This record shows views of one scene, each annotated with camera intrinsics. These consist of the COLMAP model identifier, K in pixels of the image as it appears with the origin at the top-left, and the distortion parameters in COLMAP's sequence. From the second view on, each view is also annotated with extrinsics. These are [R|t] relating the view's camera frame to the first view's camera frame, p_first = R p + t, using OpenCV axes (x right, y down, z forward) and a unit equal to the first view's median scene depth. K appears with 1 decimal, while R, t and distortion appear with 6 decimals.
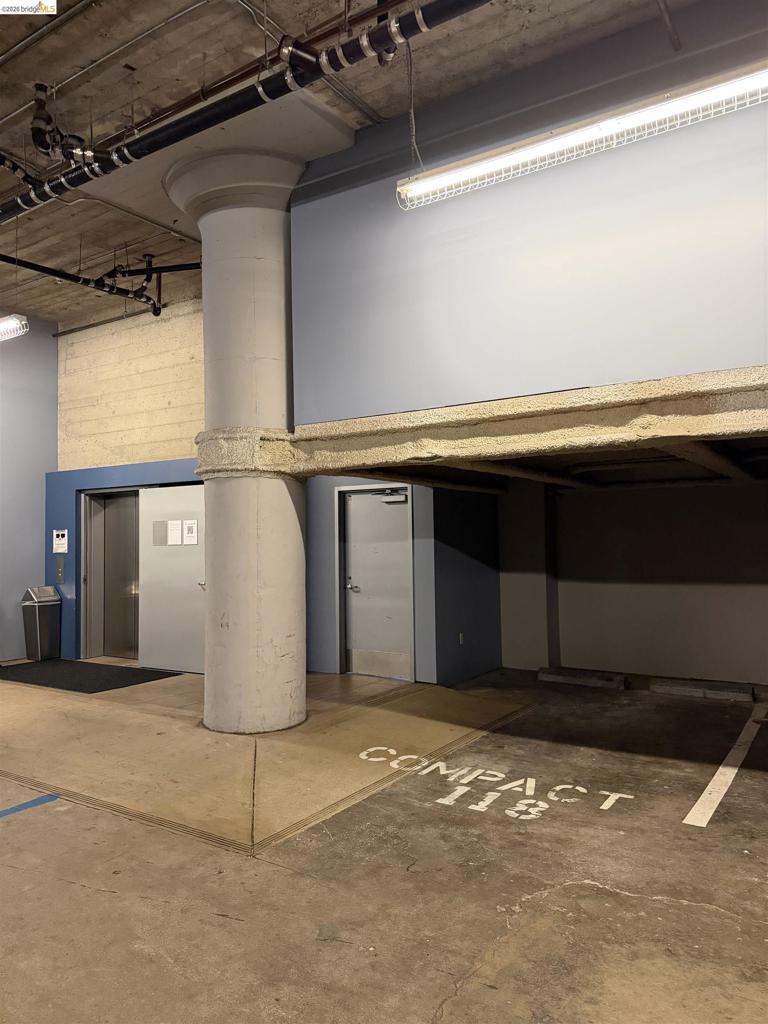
lens RADIAL K [[727.1, 0, 384.0], [0, 727.1, 512.0], [0, 0, 1]] dist [0.061846, -0.116118]
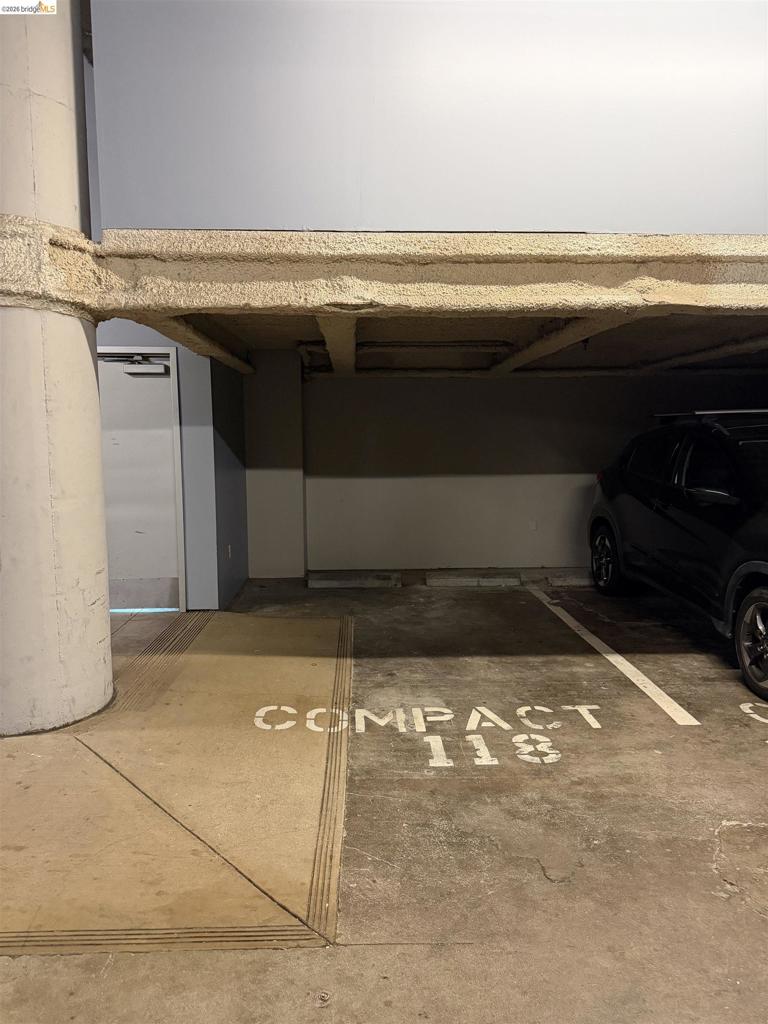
lens RADIAL K [[712.9, 0, 383.3], [0, 712.9, 530.9], [0, 0, 1]] dist [0.070044, -0.117131]
pose [[0.810223, -0.069973, 0.581930, -0.358948], [-0.030292, 0.986522, 0.160798, 0.030020], [-0.585339, -0.147910, 0.797183, 0.428146]]
